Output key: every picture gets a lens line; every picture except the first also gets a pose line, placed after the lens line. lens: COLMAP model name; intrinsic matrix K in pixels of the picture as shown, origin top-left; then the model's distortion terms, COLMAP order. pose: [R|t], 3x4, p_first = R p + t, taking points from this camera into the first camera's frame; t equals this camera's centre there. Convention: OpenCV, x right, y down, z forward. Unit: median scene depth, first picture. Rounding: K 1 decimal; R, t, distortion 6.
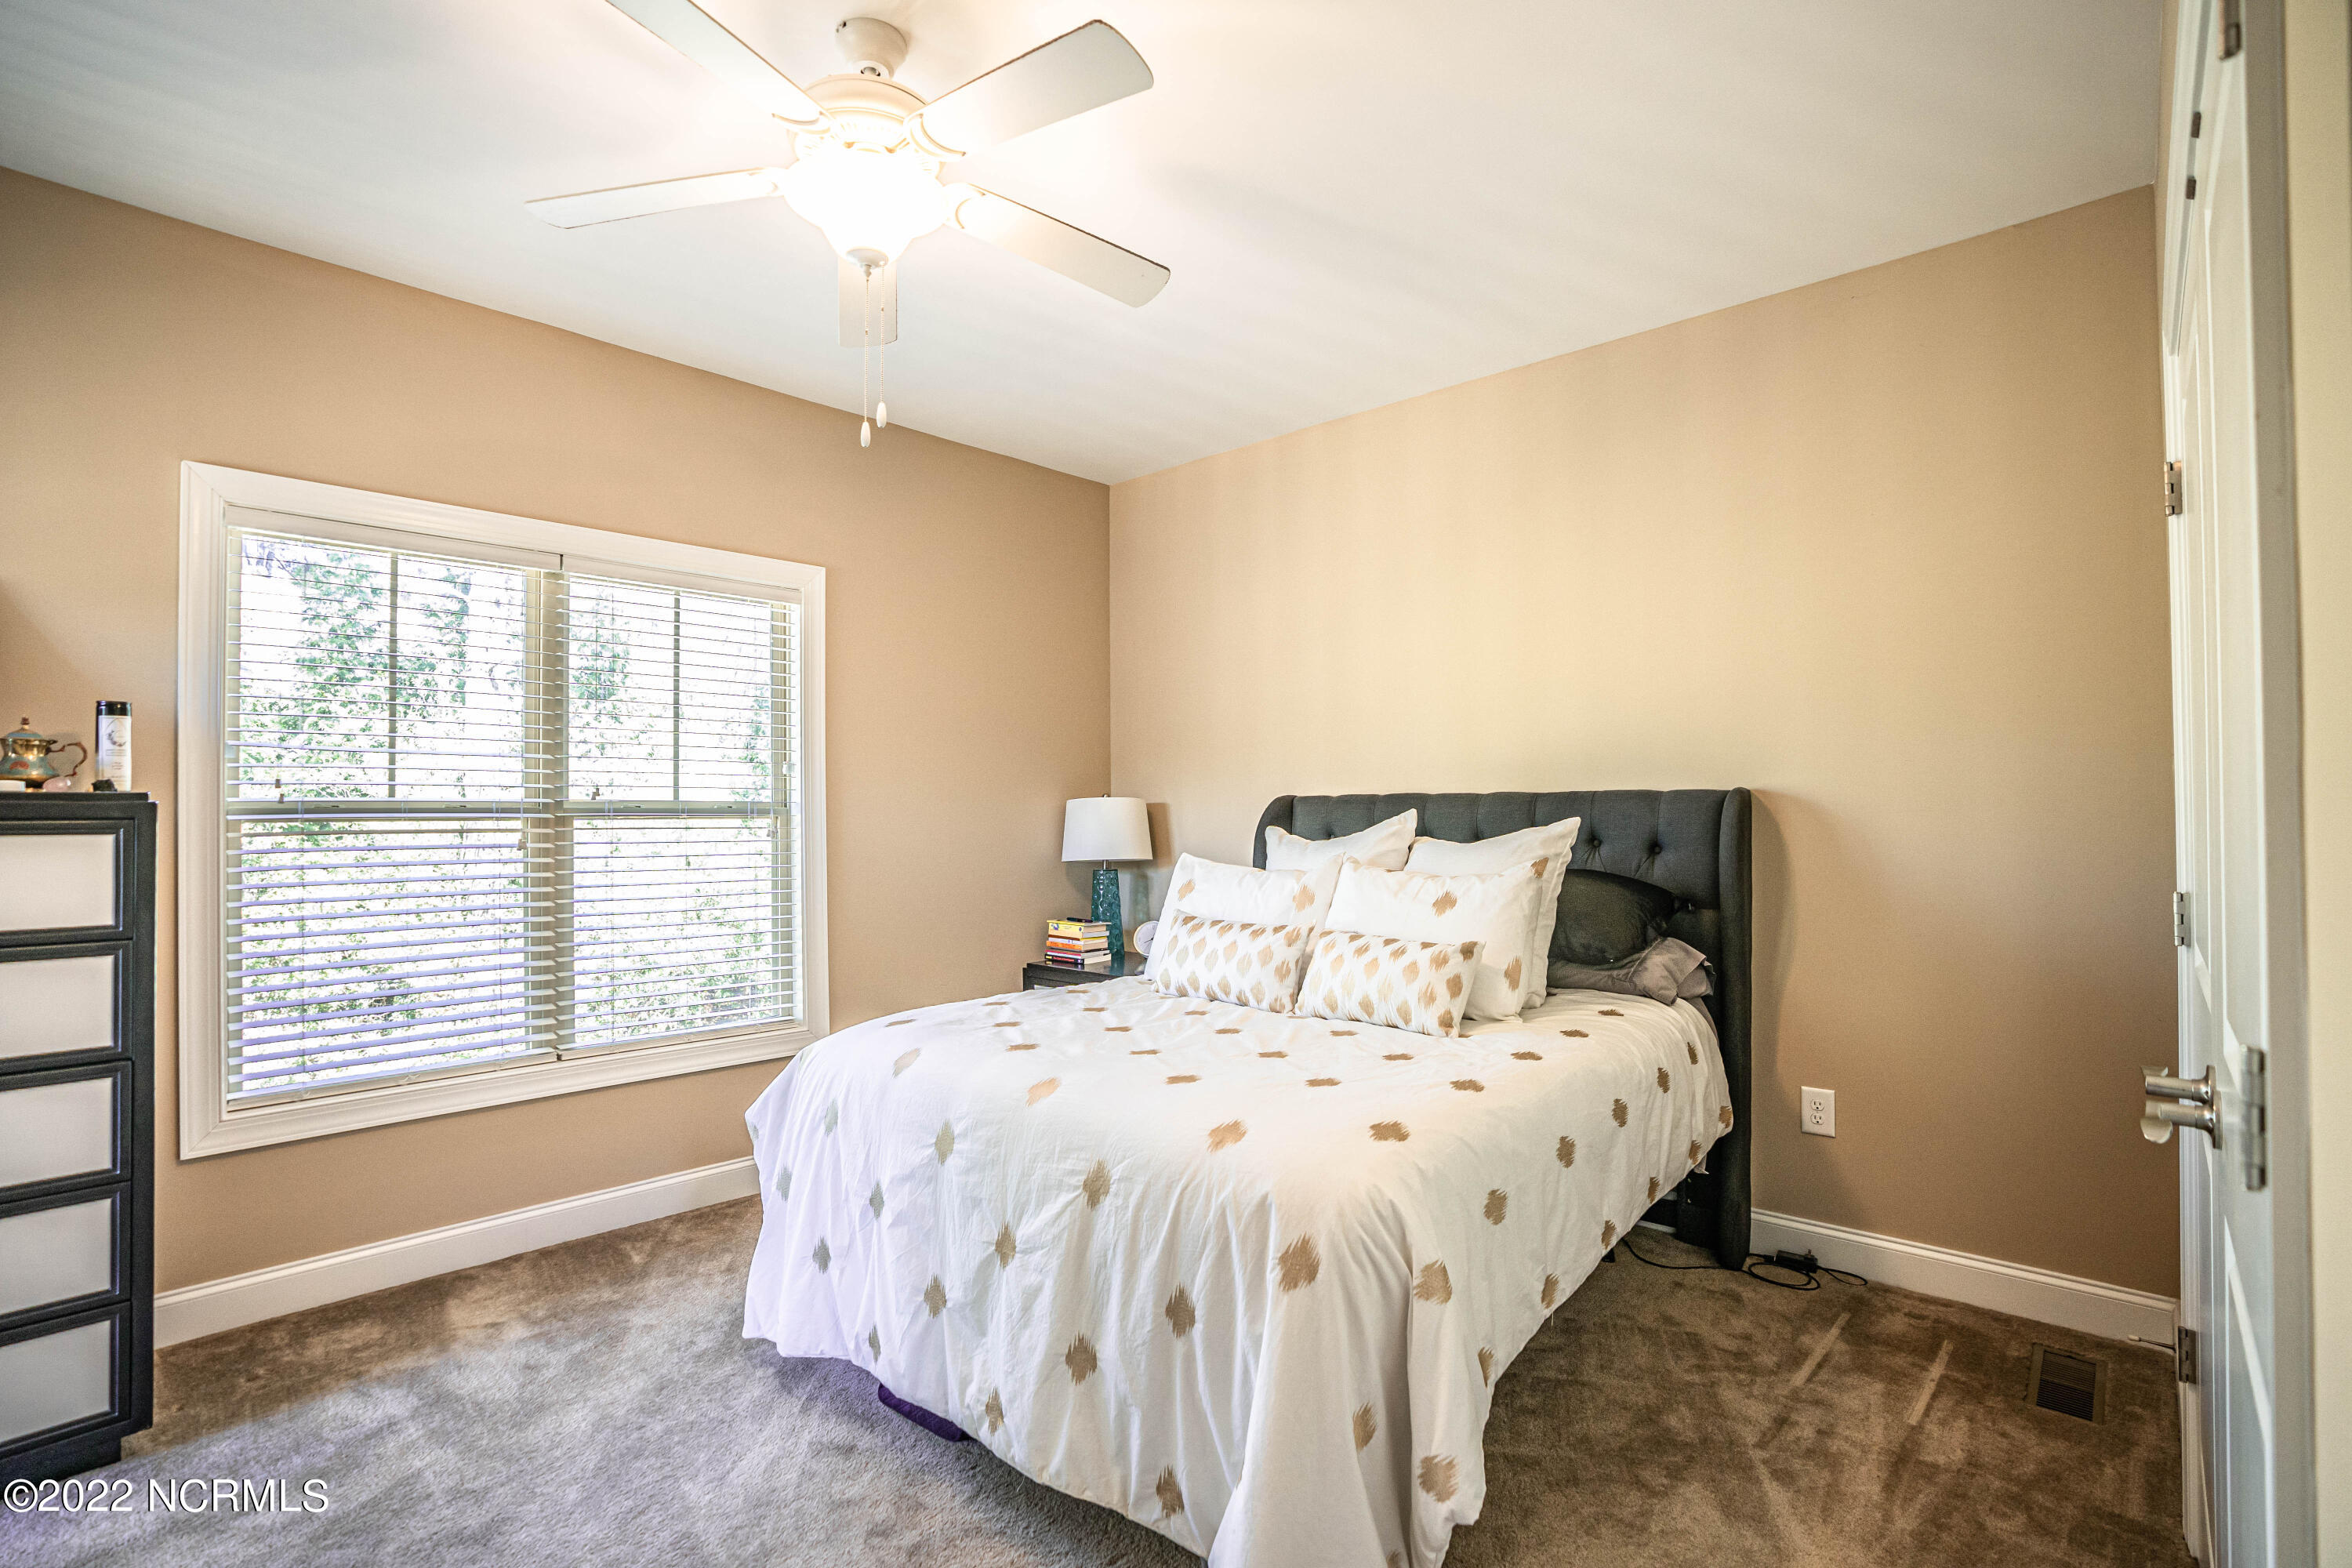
lens RADIAL K [[1087.2, 0, 1166.8], [0, 1087.2, 786.7], [0, 0, 1]] dist [-0.077519, 0.031132]
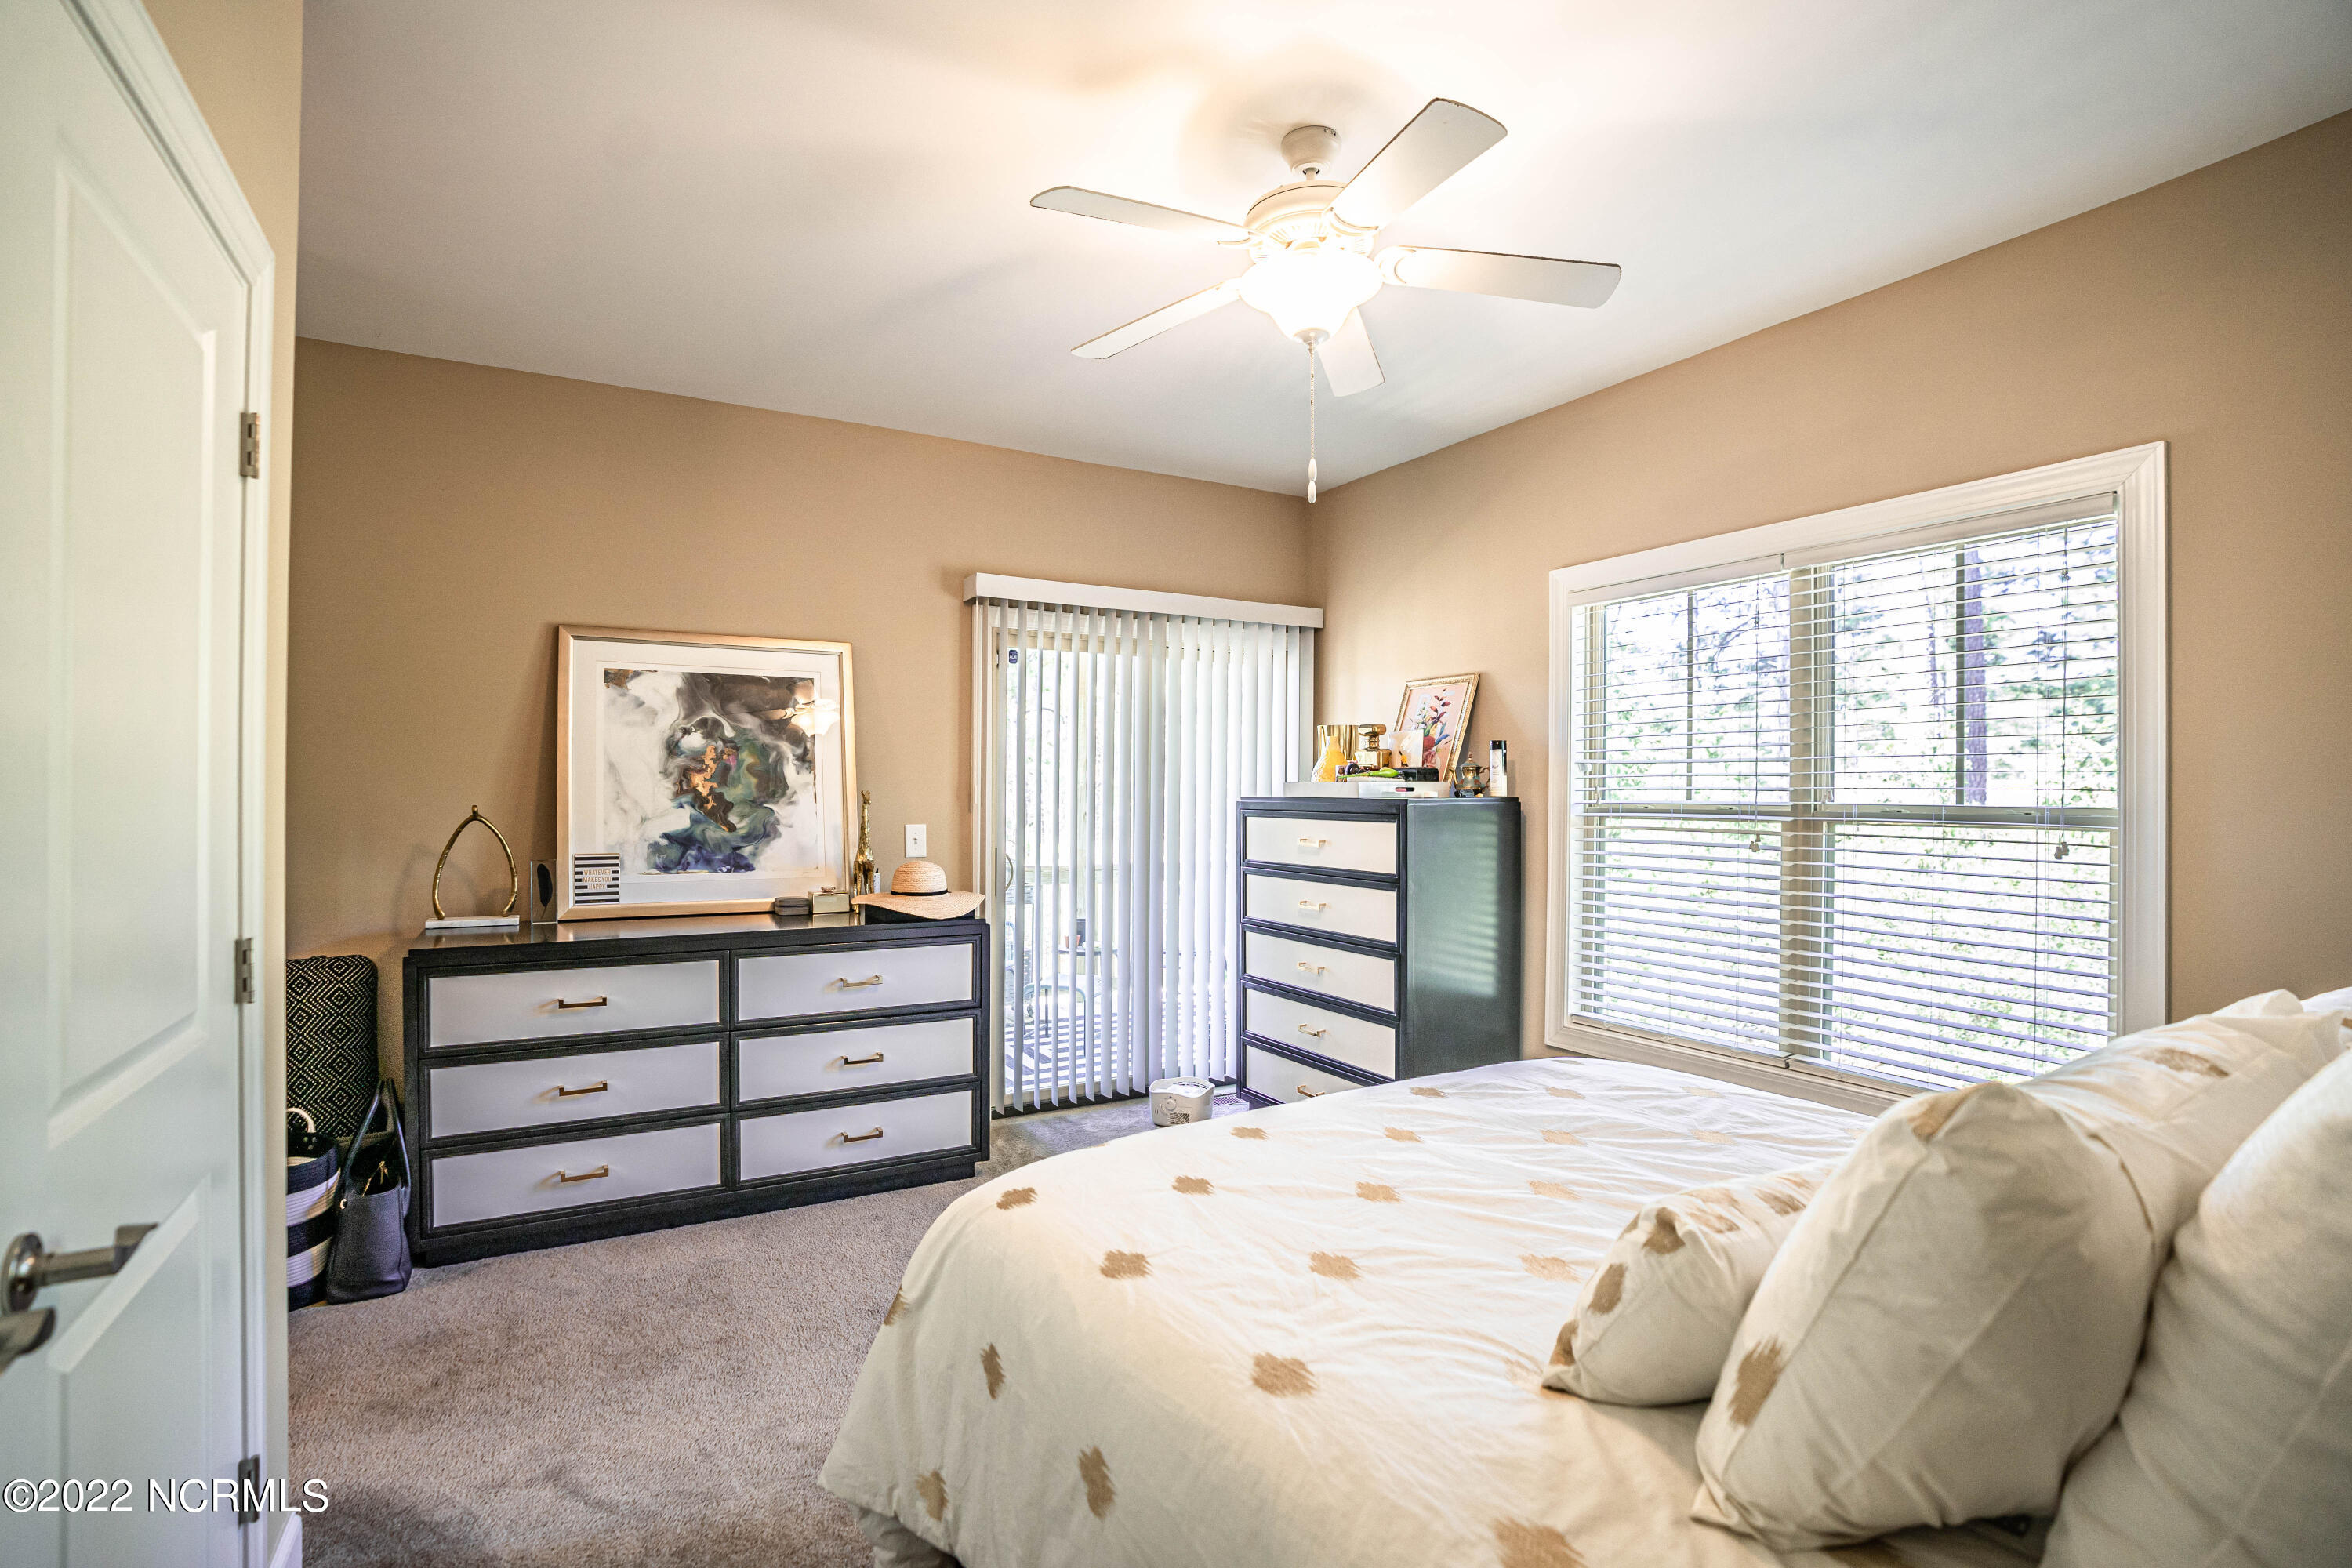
lens RADIAL K [[1087.2, 0, 1166.8], [0, 1087.2, 786.7], [0, 0, 1]] dist [-0.077519, 0.031132]
pose [[-0.300530, -0.011655, -0.953701, 0.549699], [0.005503, 0.999887, -0.013954, 0.007879], [0.953756, -0.009442, -0.300432, 0.774042]]
